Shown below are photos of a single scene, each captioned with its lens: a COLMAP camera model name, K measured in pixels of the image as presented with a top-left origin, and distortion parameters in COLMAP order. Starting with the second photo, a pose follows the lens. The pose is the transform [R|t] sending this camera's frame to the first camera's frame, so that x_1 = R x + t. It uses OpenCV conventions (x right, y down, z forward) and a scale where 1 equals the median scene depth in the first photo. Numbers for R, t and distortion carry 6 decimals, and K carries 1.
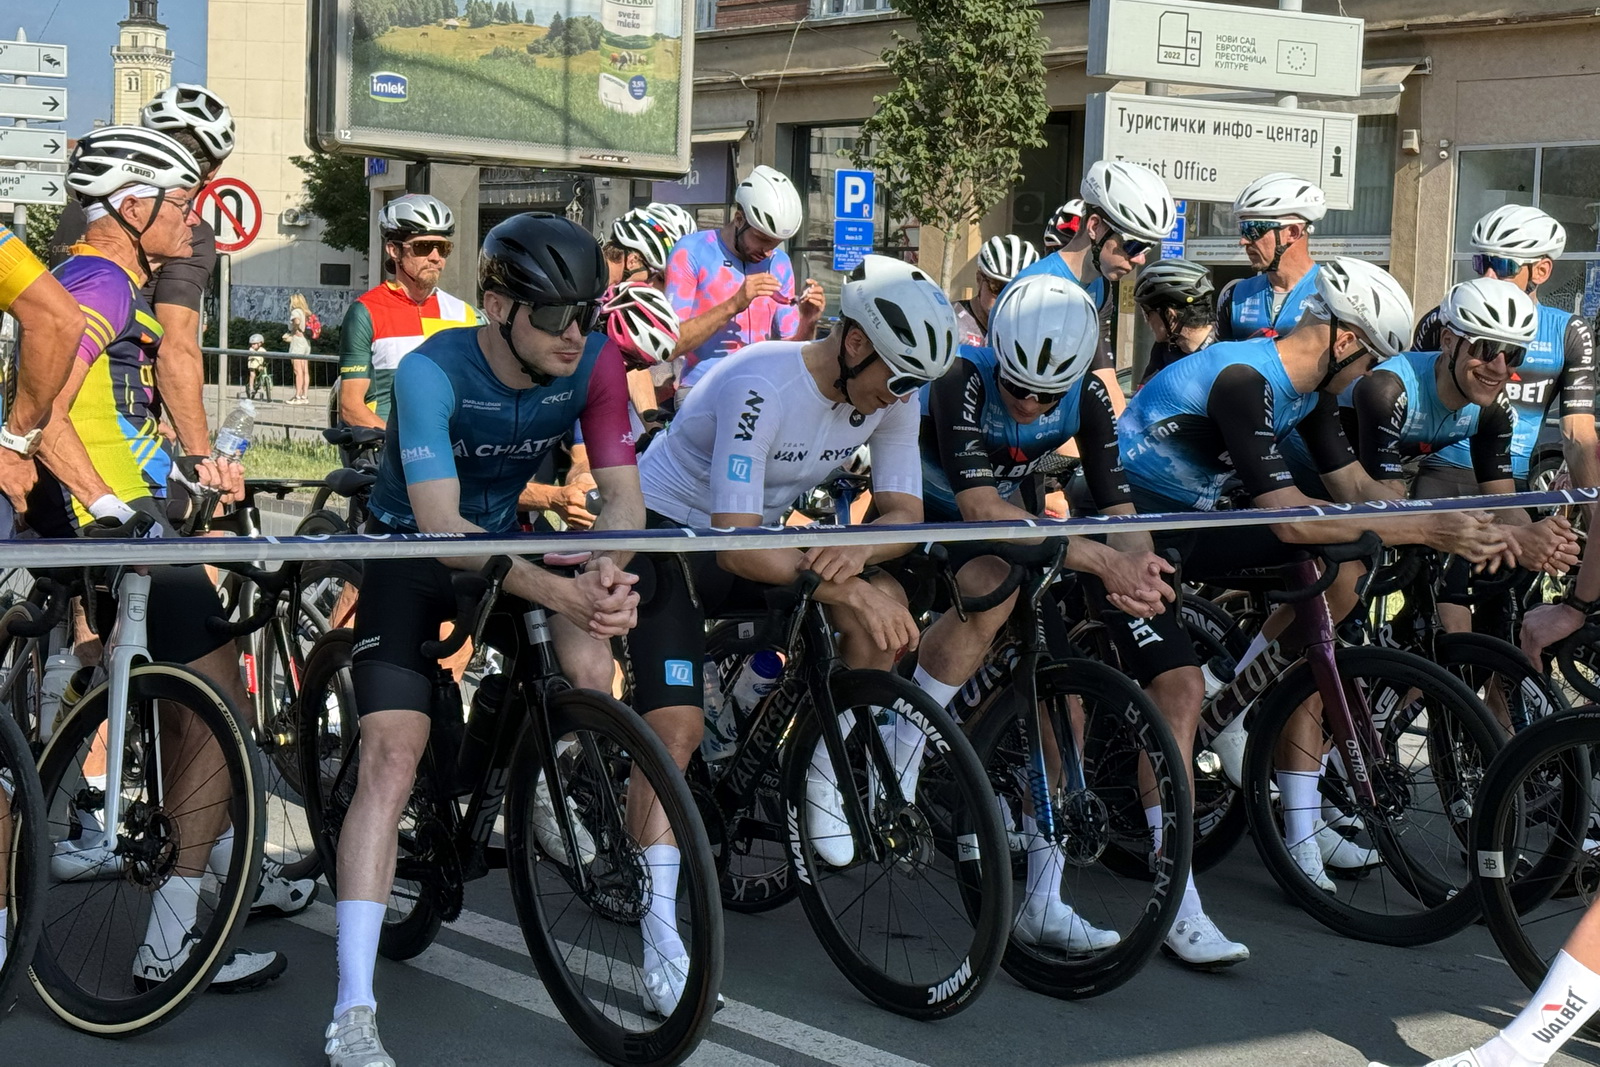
lens RADIAL K [[3080.7, 0, 805.6], [0, 3080.7, 476.3], [0, 0, 1]] dist [0.225351, 0.000000]
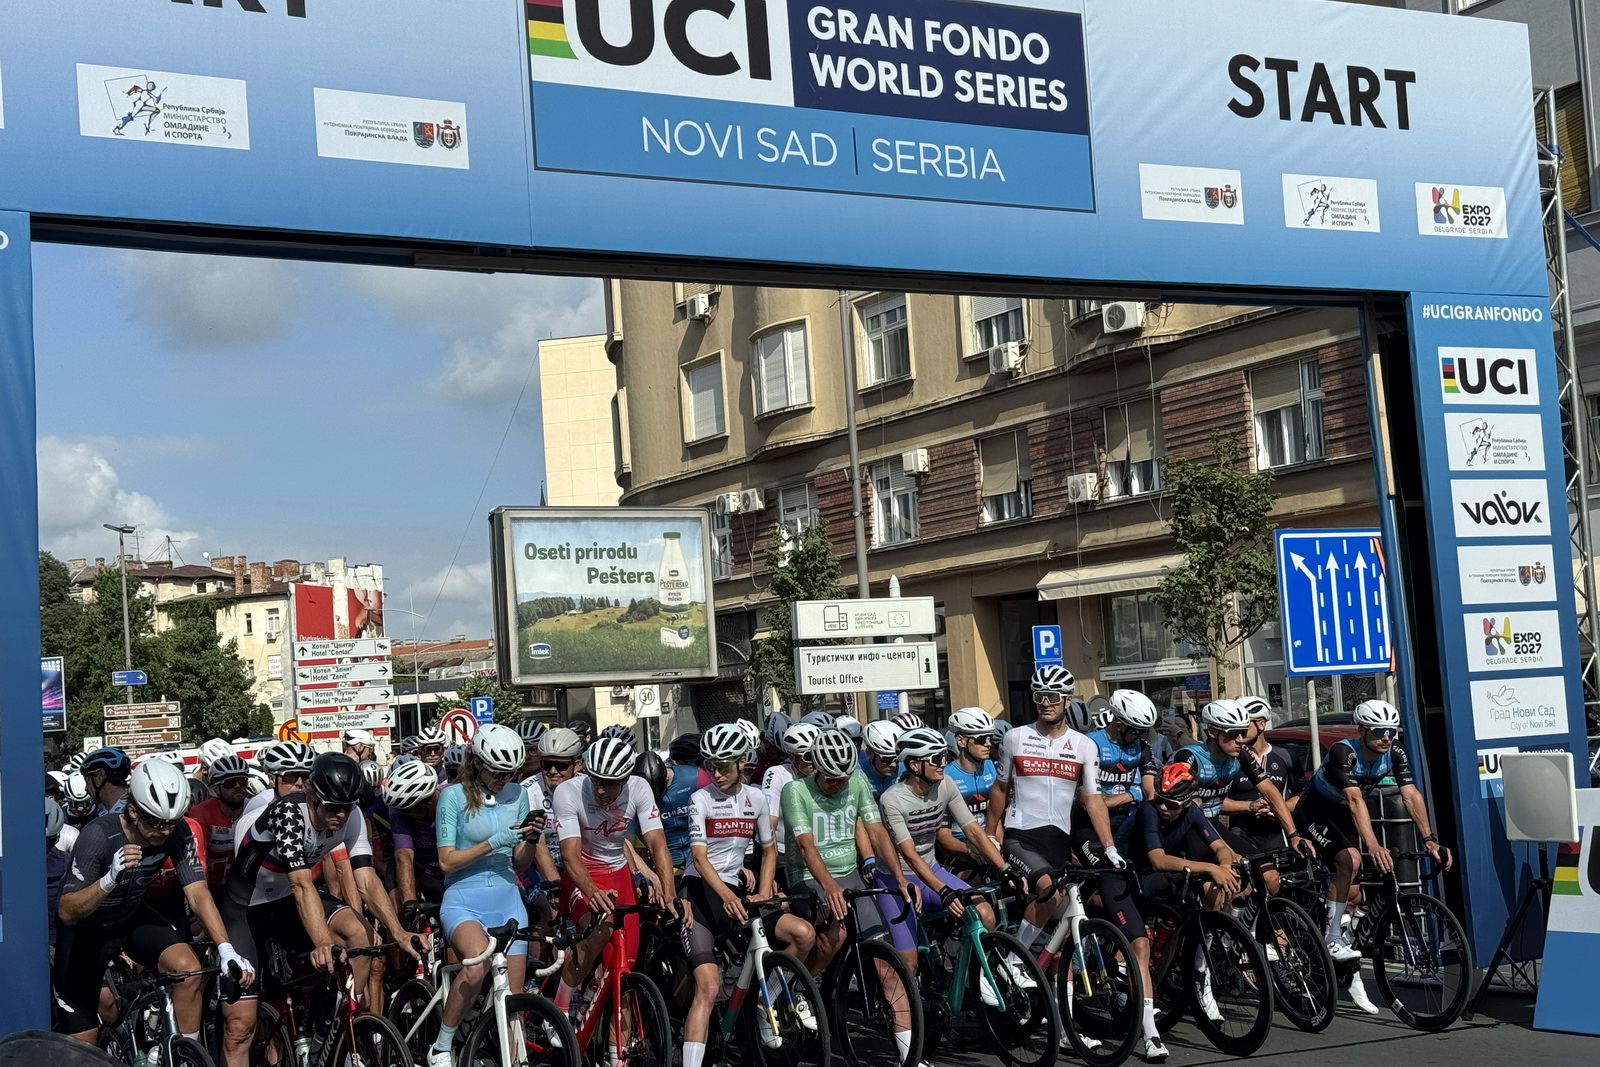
lens RADIAL K [[2387.7, 0, 794.4], [0, 2387.7, 531.5], [0, 0, 1]] dist [0.137713, 0.000000]
pose [[0.988912, -0.108622, -0.101264, 0.161259], [0.094169, 0.985950, -0.137963, 0.014463], [0.114827, 0.126898, 0.985247, -0.379742]]
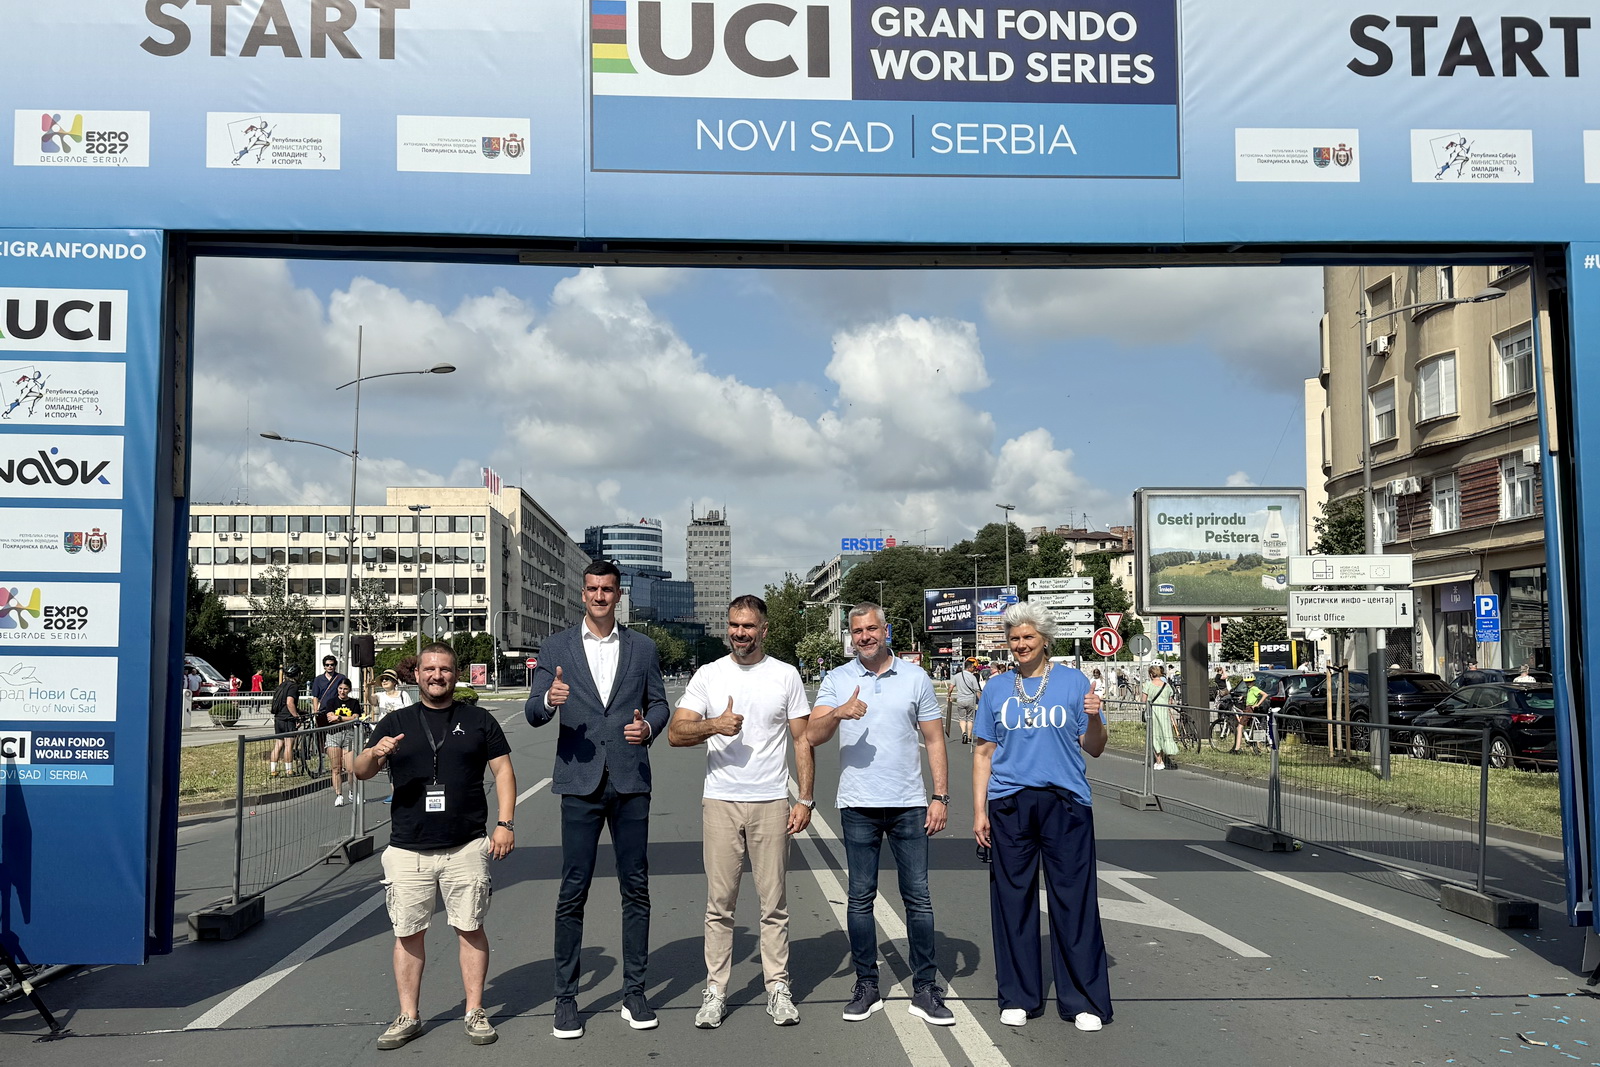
lens RADIAL K [[1513.6, 0, 779.3], [0, 1513.6, 583.0], [0, 0, 1]] dist [0.013395, 0.000000]
pose [[0.840237, -0.077663, -0.536629, 0.263527], [0.017222, 0.993012, -0.116748, 0.010768], [0.541946, 0.088854, 0.835703, -0.224164]]
